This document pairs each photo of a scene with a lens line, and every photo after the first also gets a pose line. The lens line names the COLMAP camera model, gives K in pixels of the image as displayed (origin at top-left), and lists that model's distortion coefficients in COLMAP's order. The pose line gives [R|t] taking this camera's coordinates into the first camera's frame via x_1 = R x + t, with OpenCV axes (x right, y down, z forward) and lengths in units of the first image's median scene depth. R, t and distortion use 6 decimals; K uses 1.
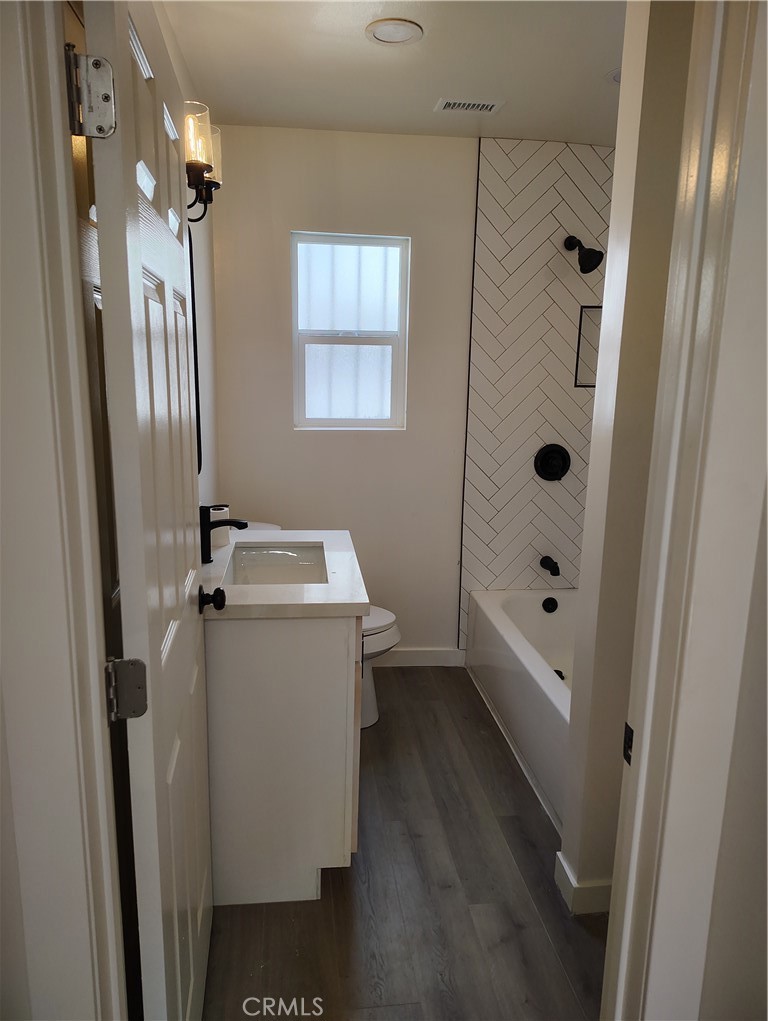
lens RADIAL K [[701.2, 0, 377.7], [0, 701.2, 501.0], [0, 0, 1]] dist [0.024042, 0.002124]
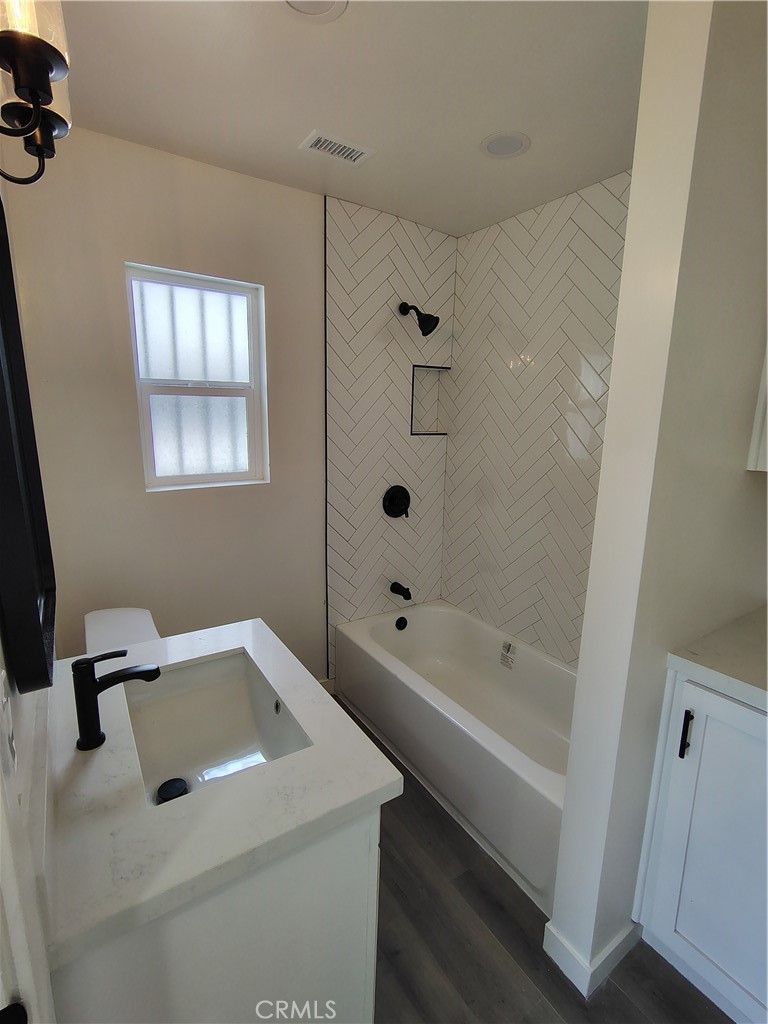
lens RADIAL K [[478.0, 0, 383.9], [0, 478.0, 508.9], [0, 0, 1]] dist [-0.008329, 0.002530]
pose [[0.890941, -0.091481, 0.444810, -0.120782], [0.084747, 0.995786, 0.035049, -0.074959], [-0.446141, 0.006470, 0.894939, 0.326731]]
